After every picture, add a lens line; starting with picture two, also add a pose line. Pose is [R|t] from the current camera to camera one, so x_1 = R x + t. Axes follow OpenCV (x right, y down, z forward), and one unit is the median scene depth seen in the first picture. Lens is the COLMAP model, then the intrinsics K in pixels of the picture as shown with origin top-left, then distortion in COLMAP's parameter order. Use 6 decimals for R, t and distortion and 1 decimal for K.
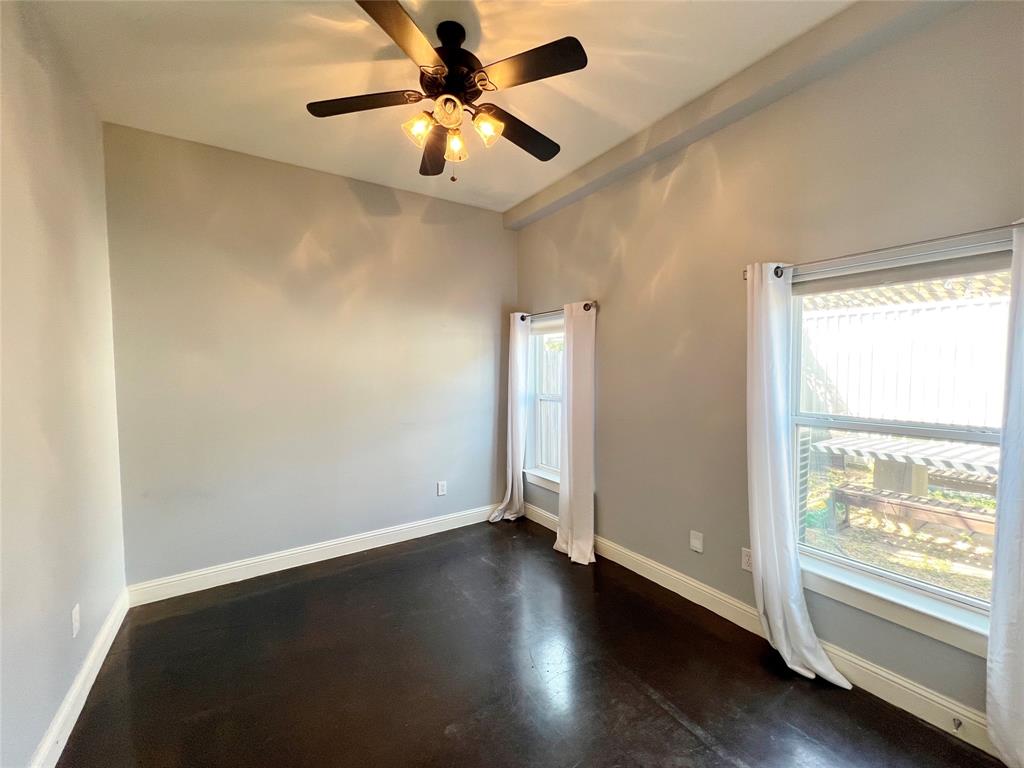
lens RADIAL K [[408.8, 0, 510.4], [0, 408.8, 384.1], [0, 0, 1]] dist [-0.002493, 0.000338]
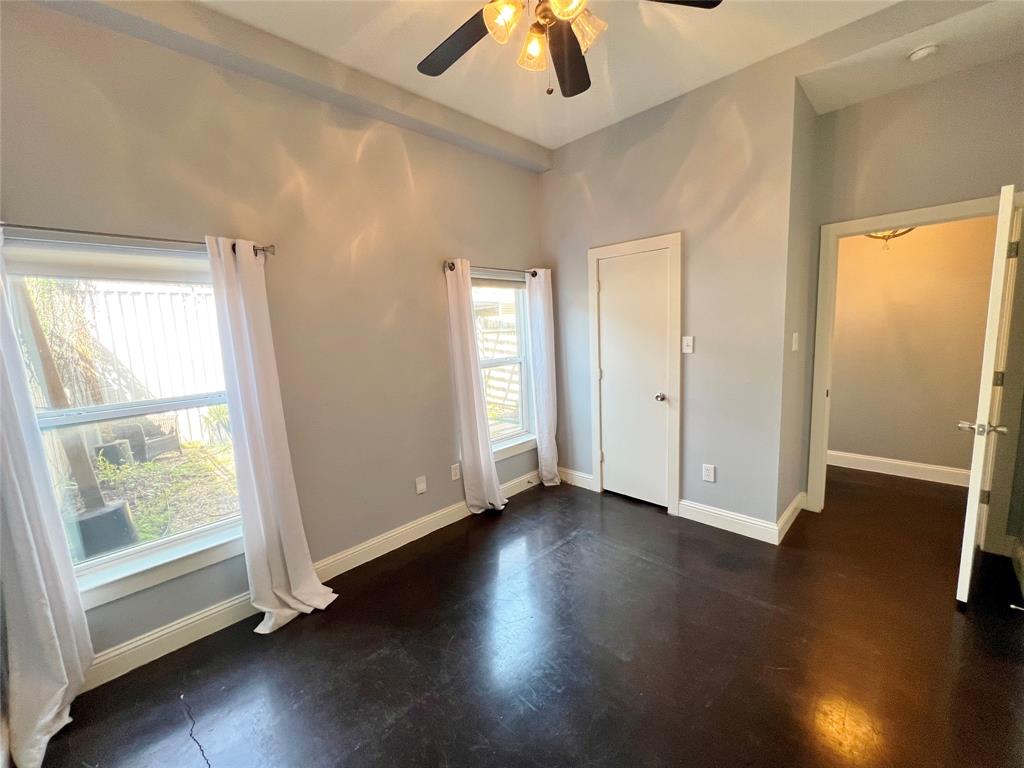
lens RADIAL K [[408.8, 0, 510.4], [0, 408.8, 384.1], [0, 0, 1]] dist [-0.002493, 0.000338]
pose [[-0.200510, -0.117909, 0.972570, -0.560145], [0.088794, 0.986458, 0.137899, -0.030676], [-0.975659, 0.114008, -0.187325, 0.746863]]
